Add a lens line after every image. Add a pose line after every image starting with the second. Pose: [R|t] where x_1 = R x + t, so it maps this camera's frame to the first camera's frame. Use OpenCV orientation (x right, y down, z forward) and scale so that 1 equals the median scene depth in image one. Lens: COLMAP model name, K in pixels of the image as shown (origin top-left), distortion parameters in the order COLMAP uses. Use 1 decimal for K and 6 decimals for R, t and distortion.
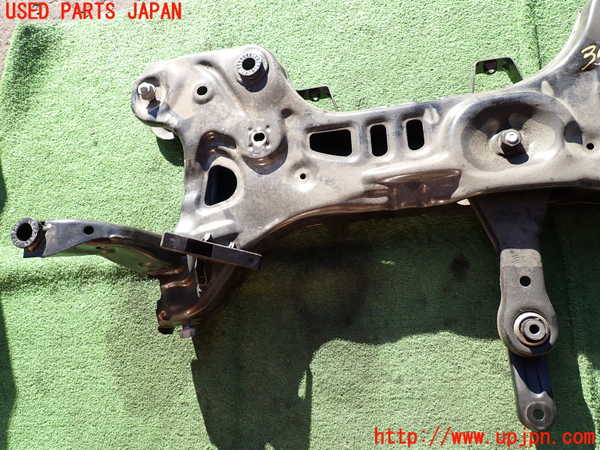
lens RADIAL K [[452.1, 0, 299.5], [0, 452.1, 226.3], [0, 0, 1]] dist [0.018100, -0.007979]
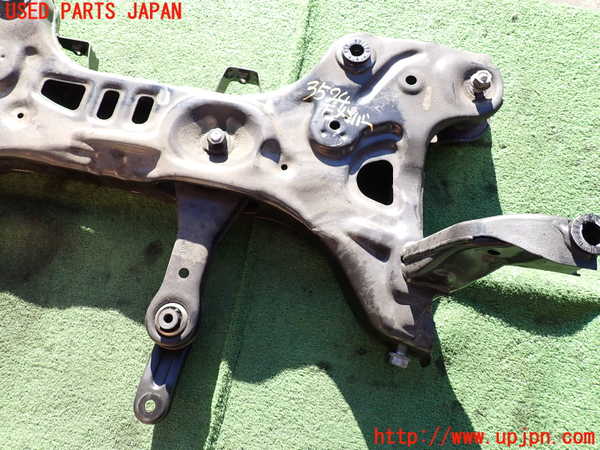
lens RADIAL K [[452.1, 0, 298.1], [0, 452.1, 226.1], [0, 0, 1]] dist [0.018100, -0.007979]
pose [[0.947152, 0.289144, 0.138920, 0.494629], [-0.278917, 0.956219, -0.088597, 0.034213], [-0.158456, 0.045167, 0.986332, -0.030083]]
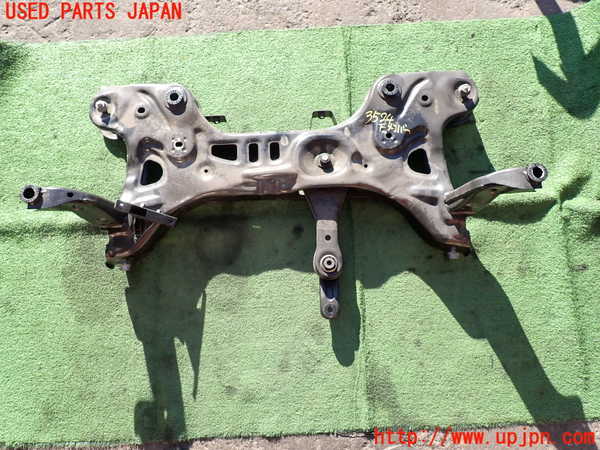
lens RADIAL K [[452.1, 0, 300.3], [0, 452.1, 225.4], [0, 0, 1]] dist [0.018100, -0.007979]
pose [[0.979045, 0.045801, 0.198426, 0.025290], [-0.046853, 0.998902, 0.000607, 0.066135], [-0.198180, -0.009891, 0.980116, -0.649747]]
